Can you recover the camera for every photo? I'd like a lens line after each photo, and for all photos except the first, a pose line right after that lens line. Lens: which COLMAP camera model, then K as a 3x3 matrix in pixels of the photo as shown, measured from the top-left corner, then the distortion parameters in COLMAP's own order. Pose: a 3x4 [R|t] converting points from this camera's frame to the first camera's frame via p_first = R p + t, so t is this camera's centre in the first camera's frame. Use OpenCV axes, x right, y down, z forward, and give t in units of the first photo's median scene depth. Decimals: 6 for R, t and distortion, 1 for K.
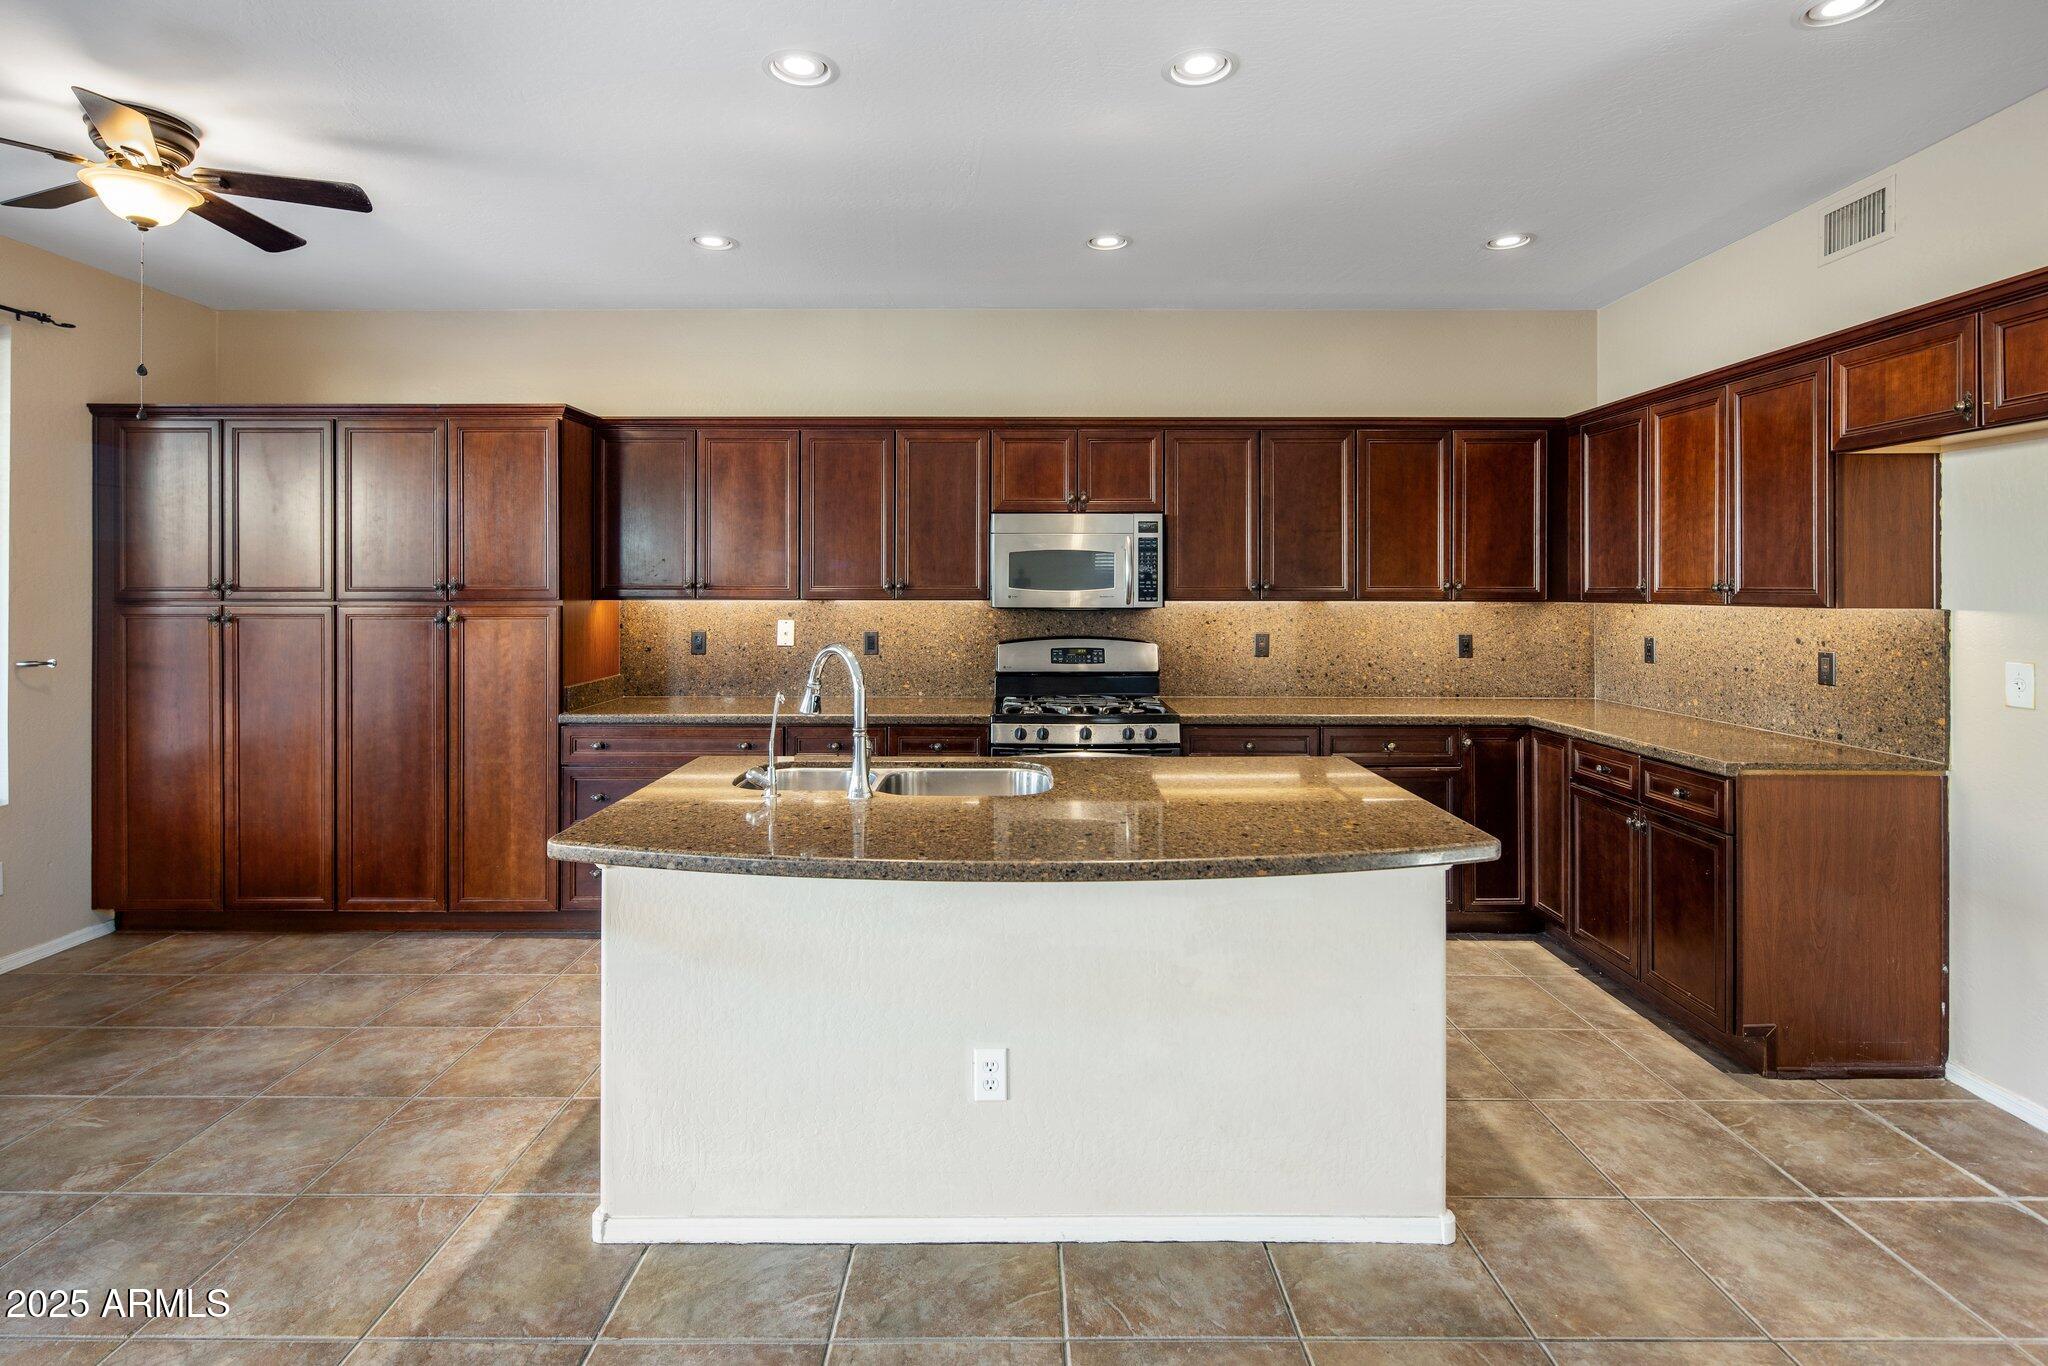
lens RADIAL K [[997.4, 0, 1016.2], [0, 997.4, 611.9], [0, 0, 1]] dist [0.007315, -0.000521]
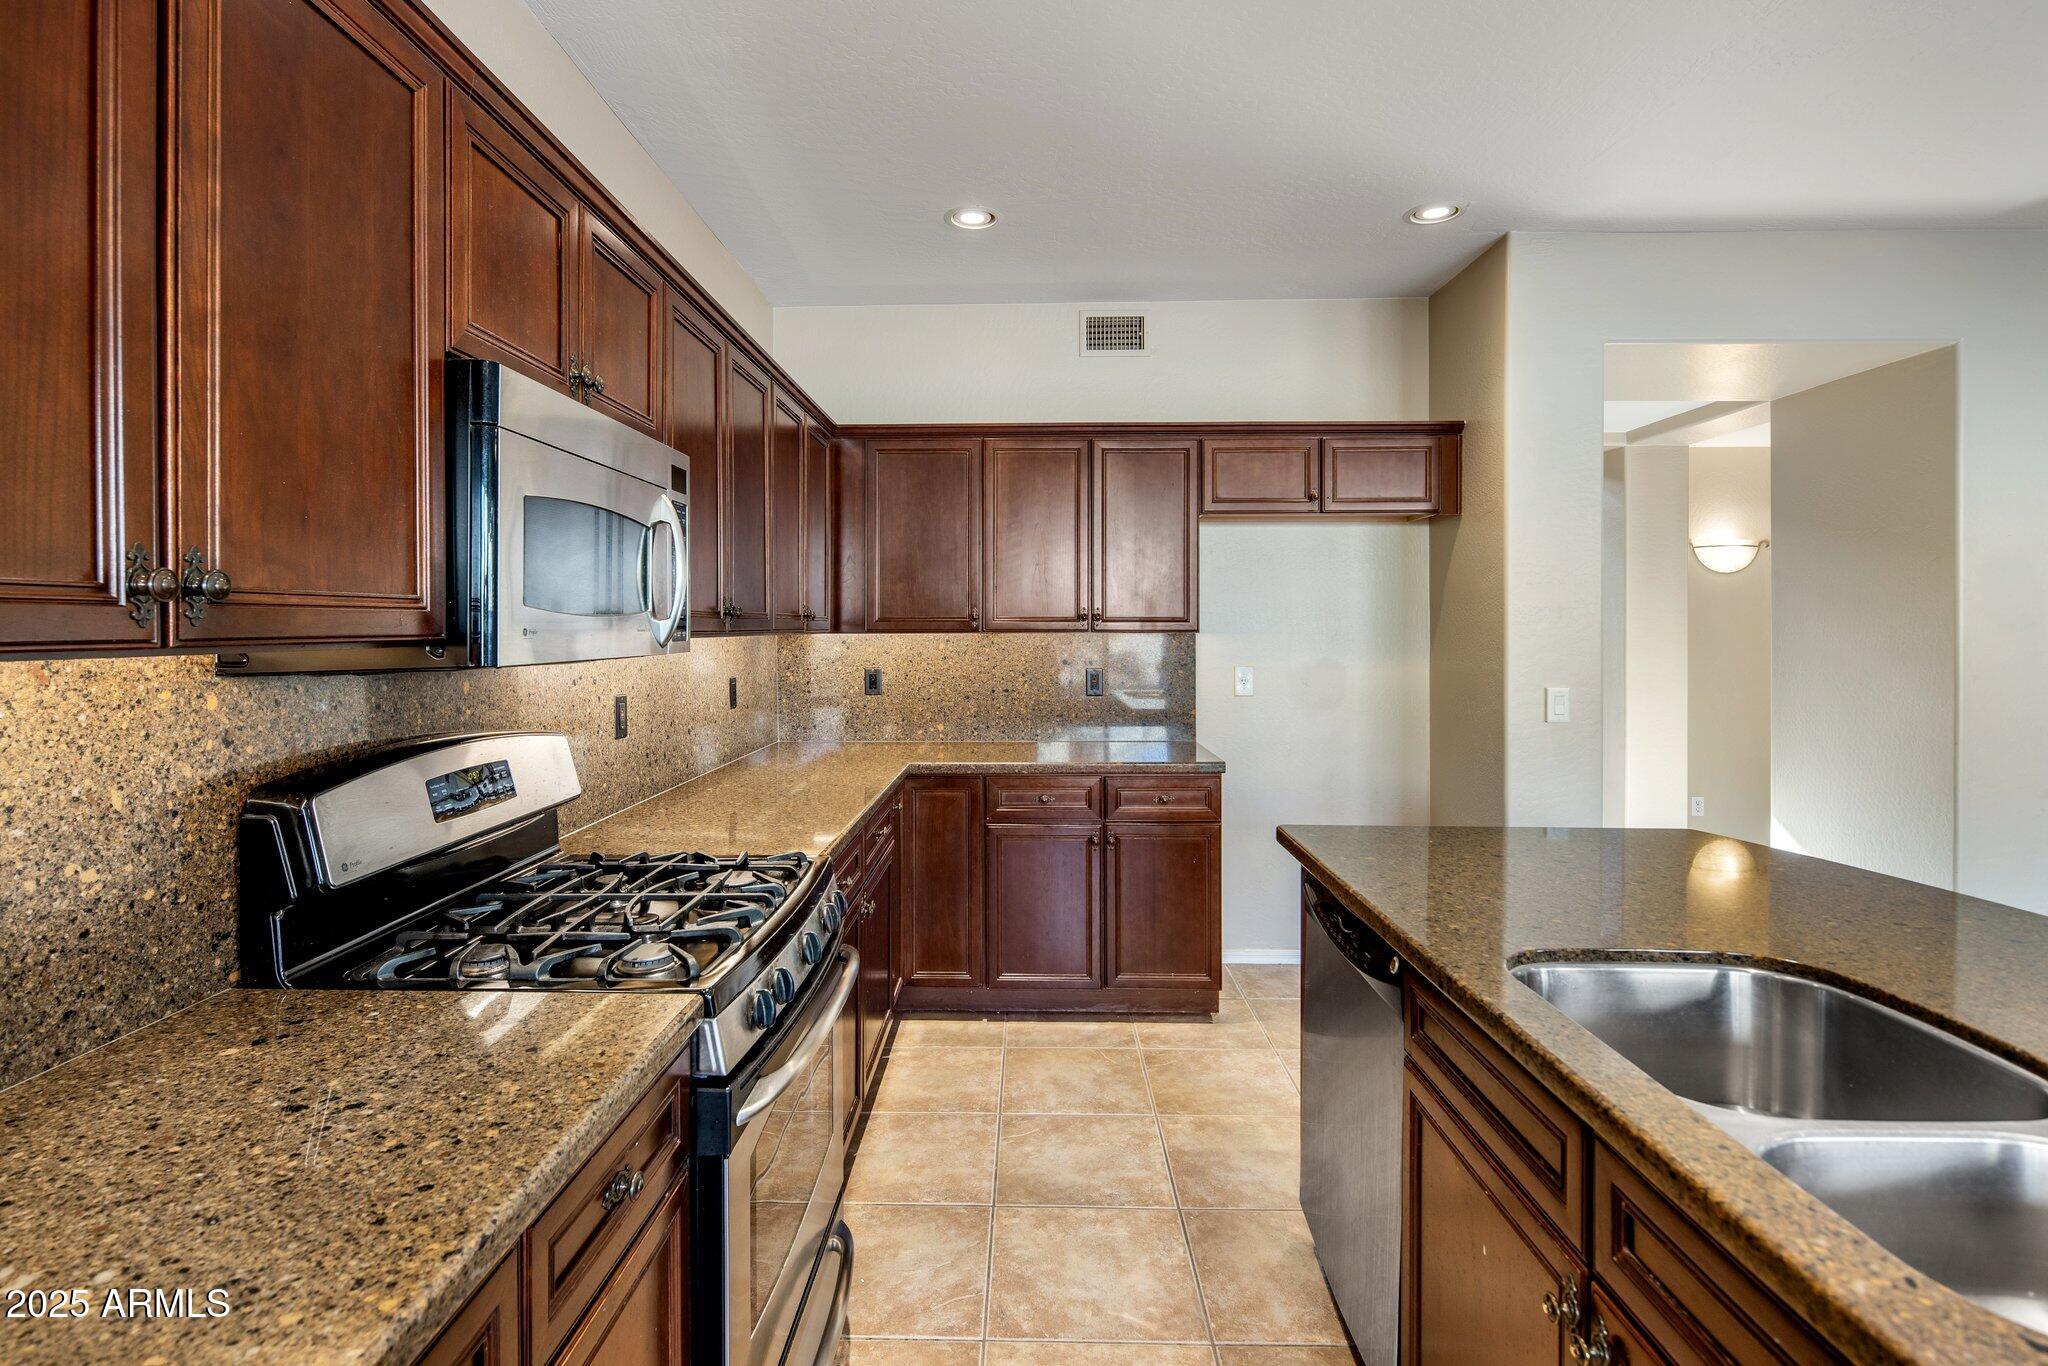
lens RADIAL K [[997.4, 0, 1014.6], [0, 997.4, 632.5], [0, 0, 1]] dist [0.007315, -0.000521]
pose [[0.022589, -0.010072, 0.999694, -0.363224], [0.023353, 0.999682, 0.009544, -0.016929], [-0.999472, 0.023130, 0.022817, 0.902194]]
